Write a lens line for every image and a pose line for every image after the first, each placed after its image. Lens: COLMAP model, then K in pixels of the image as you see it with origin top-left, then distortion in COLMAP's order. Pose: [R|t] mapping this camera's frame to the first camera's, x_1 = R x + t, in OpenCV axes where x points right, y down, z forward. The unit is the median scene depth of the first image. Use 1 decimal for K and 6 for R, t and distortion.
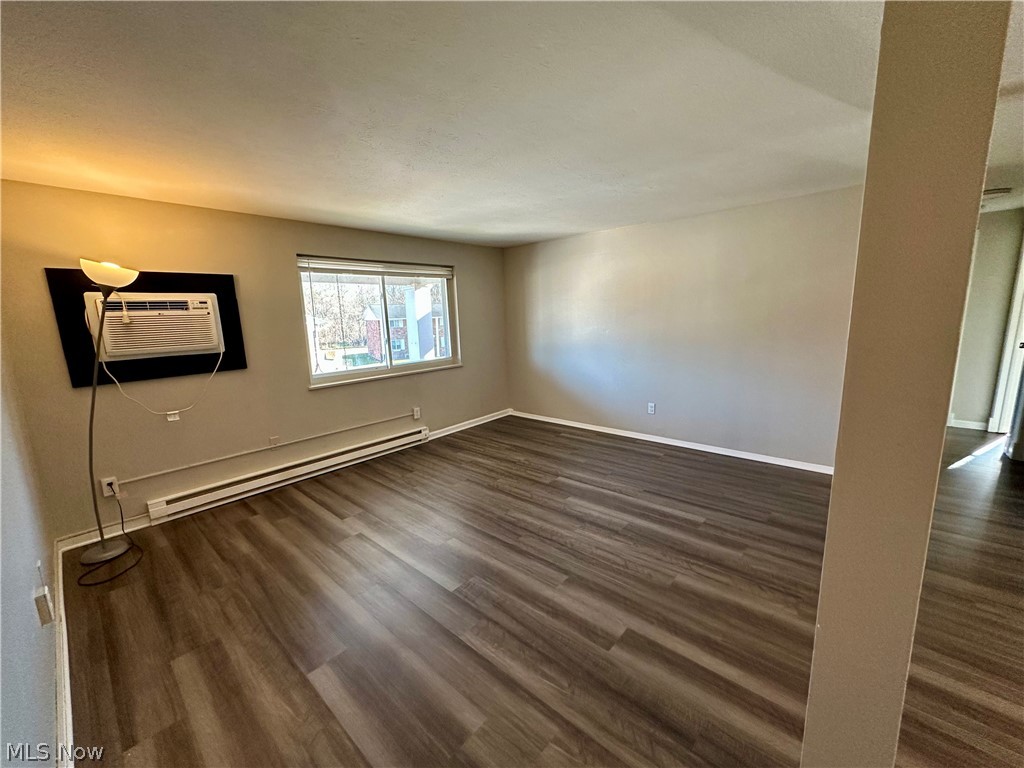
lens RADIAL K [[407.0, 0, 511.2], [0, 407.0, 383.7], [0, 0, 1]] dist [-0.000942, 0.000311]
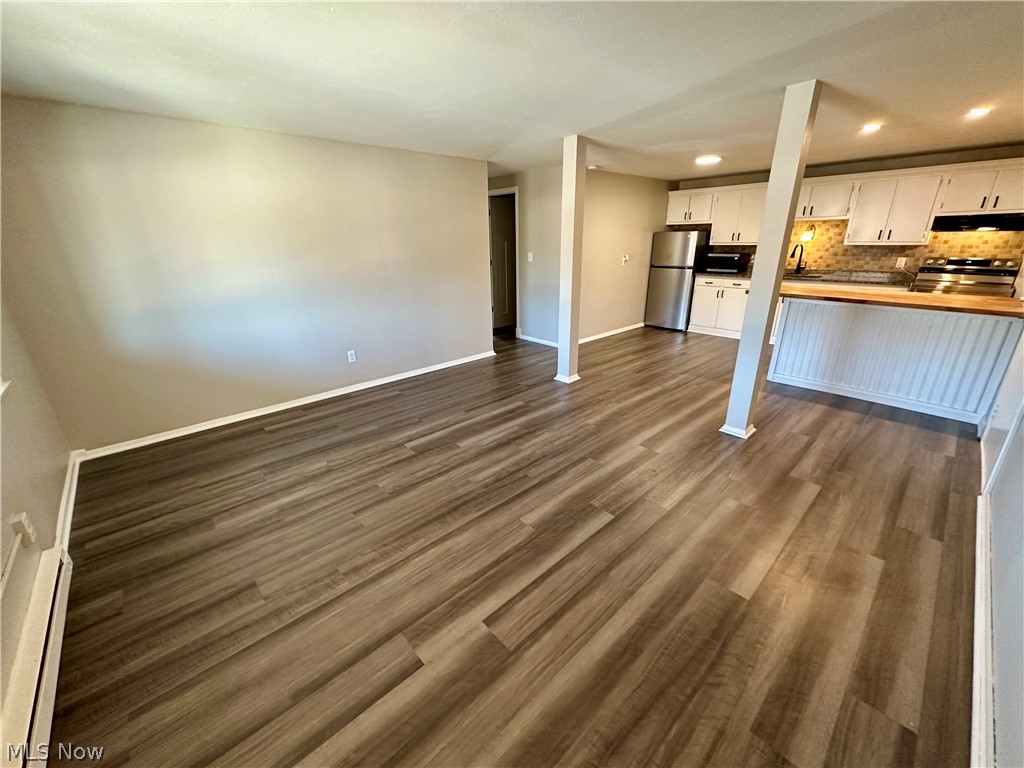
lens RADIAL K [[407.0, 0, 512.5], [0, 407.0, 384.0], [0, 0, 1]] dist [-0.000942, 0.000311]
pose [[0.097760, -0.308733, 0.946111, -0.744561], [0.181839, 0.940203, 0.288016, -0.116696], [-0.978457, 0.143883, 0.148054, 0.733689]]
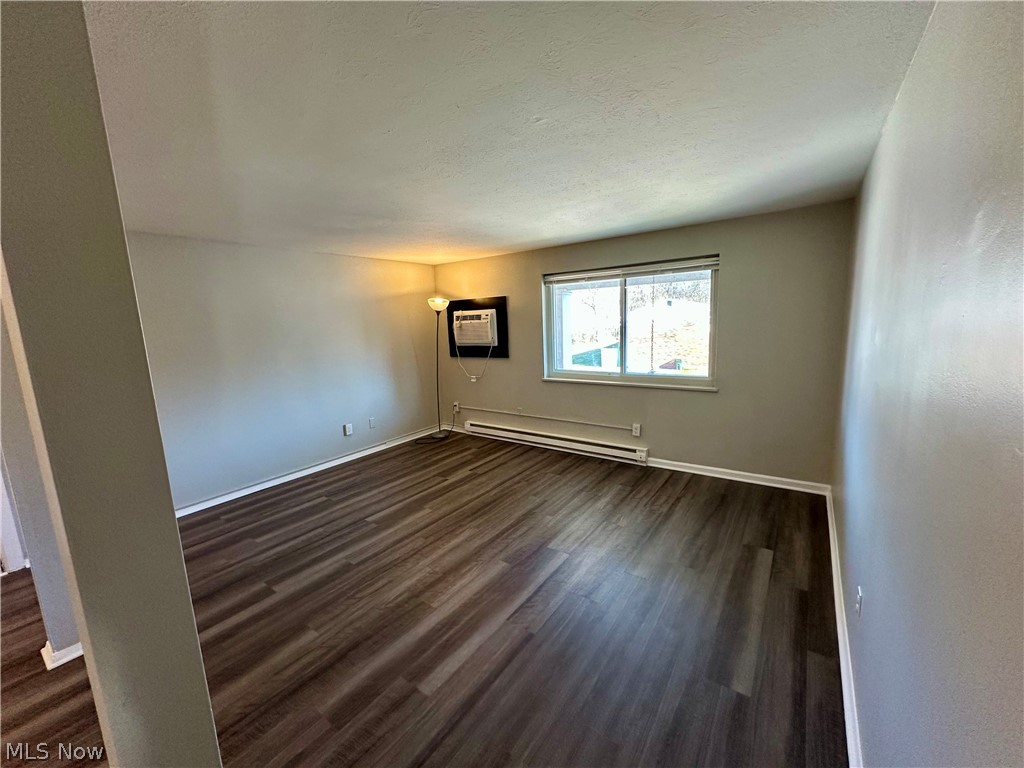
lens RADIAL K [[407.0, 0, 513.9], [0, 407.0, 388.2], [0, 0, 1]] dist [-0.000942, 0.000311]
pose [[0.104988, 0.193677, -0.975432, 0.897110], [-0.134761, 0.974576, 0.179002, -0.214298], [0.985300, 0.112657, 0.128419, 0.902624]]
